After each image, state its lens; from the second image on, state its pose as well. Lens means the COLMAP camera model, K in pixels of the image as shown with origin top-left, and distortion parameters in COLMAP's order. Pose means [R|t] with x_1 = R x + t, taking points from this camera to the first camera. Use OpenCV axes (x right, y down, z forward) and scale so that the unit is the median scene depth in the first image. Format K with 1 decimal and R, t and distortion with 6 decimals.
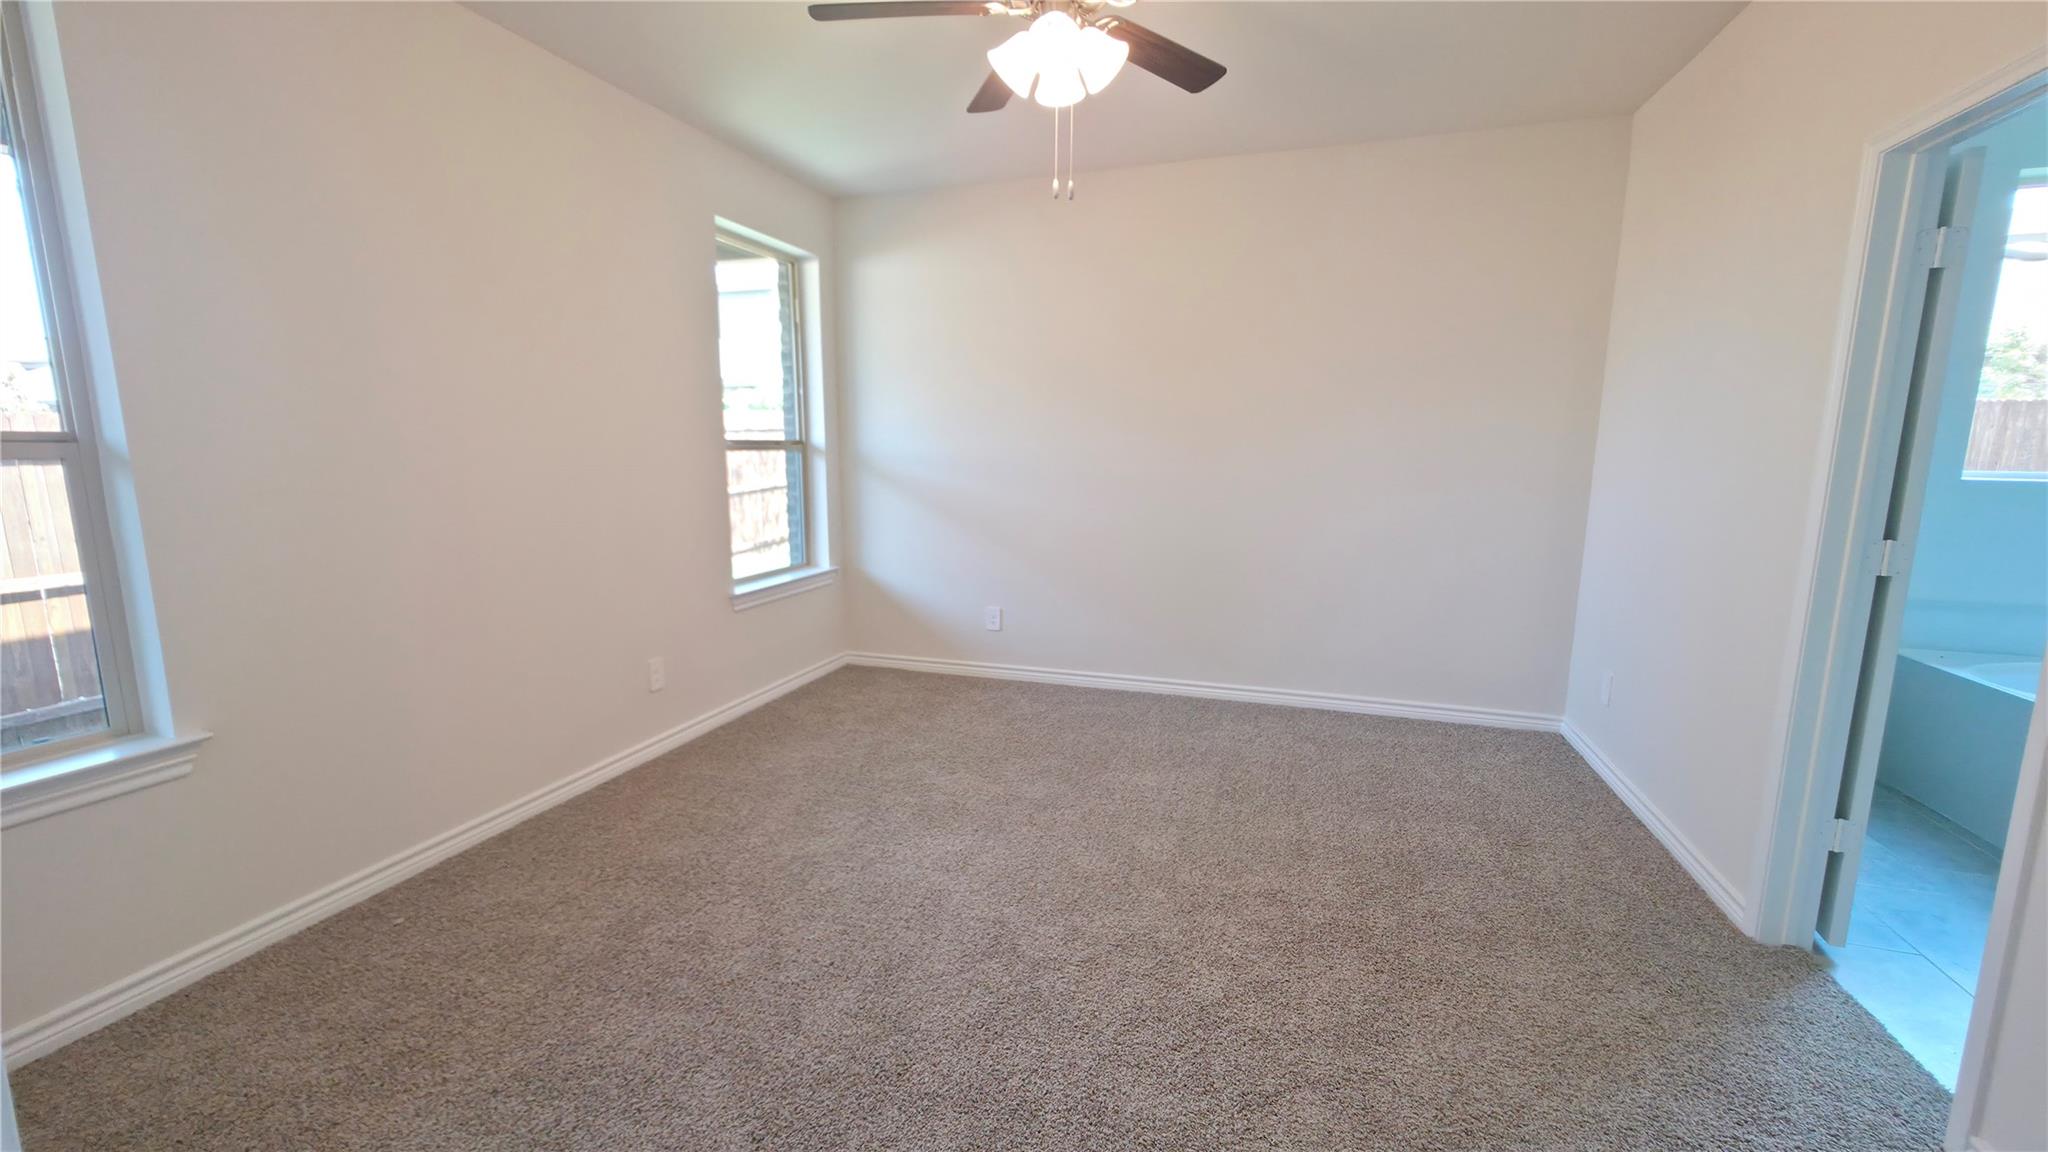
lens RADIAL K [[814.7, 0, 1024.0], [0, 814.7, 576.0], [0, 0, 1]] dist [0.001269, -0.000128]
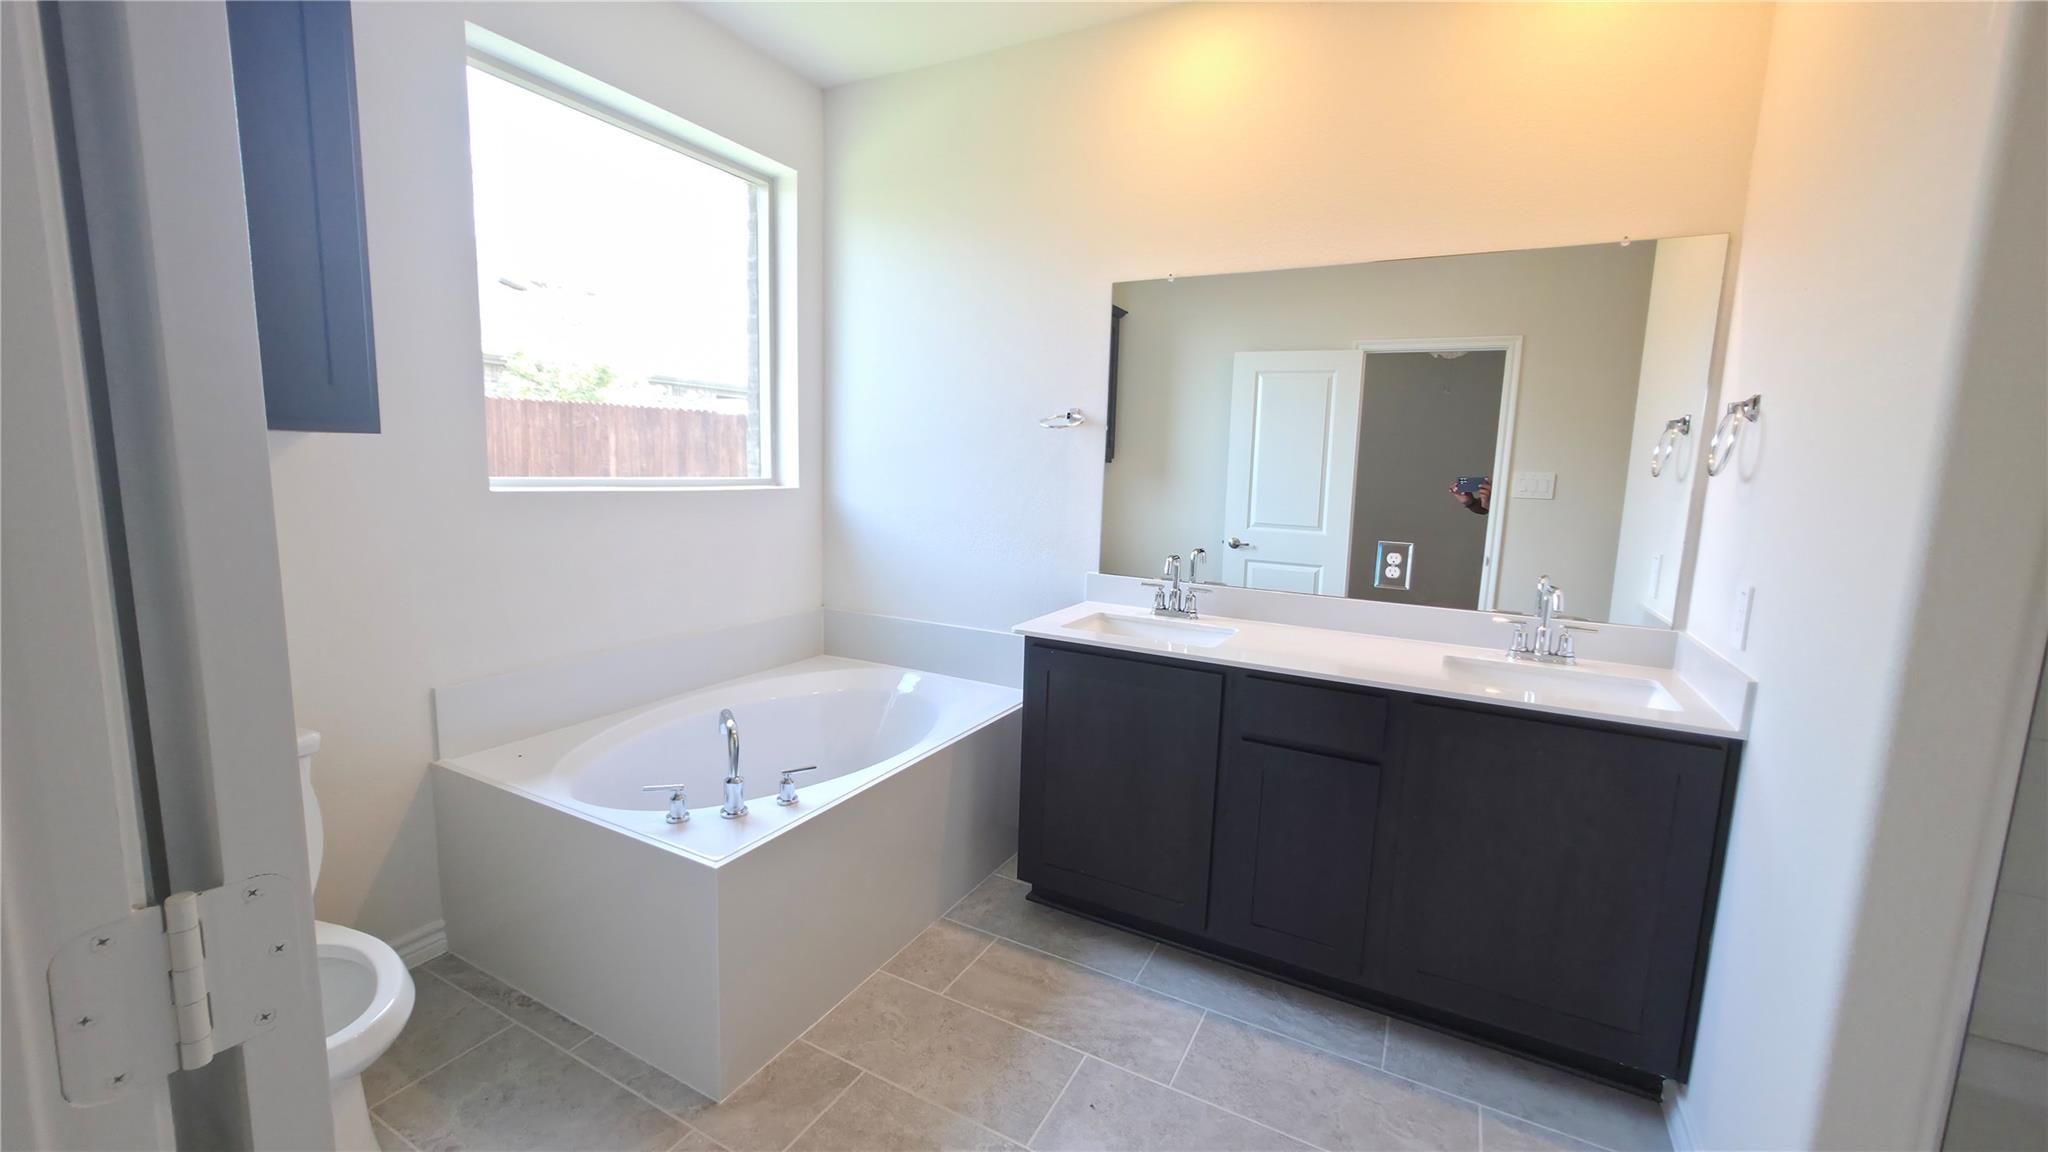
lens RADIAL K [[814.7, 0, 1024.0], [0, 814.7, 576.0], [0, 0, 1]] dist [0.001269, -0.000128]
pose [[0.160577, -0.134385, 0.977832, 0.246628], [0.122968, 0.985693, 0.115272, -0.032151], [-0.979333, 0.101732, 0.174805, 0.205175]]
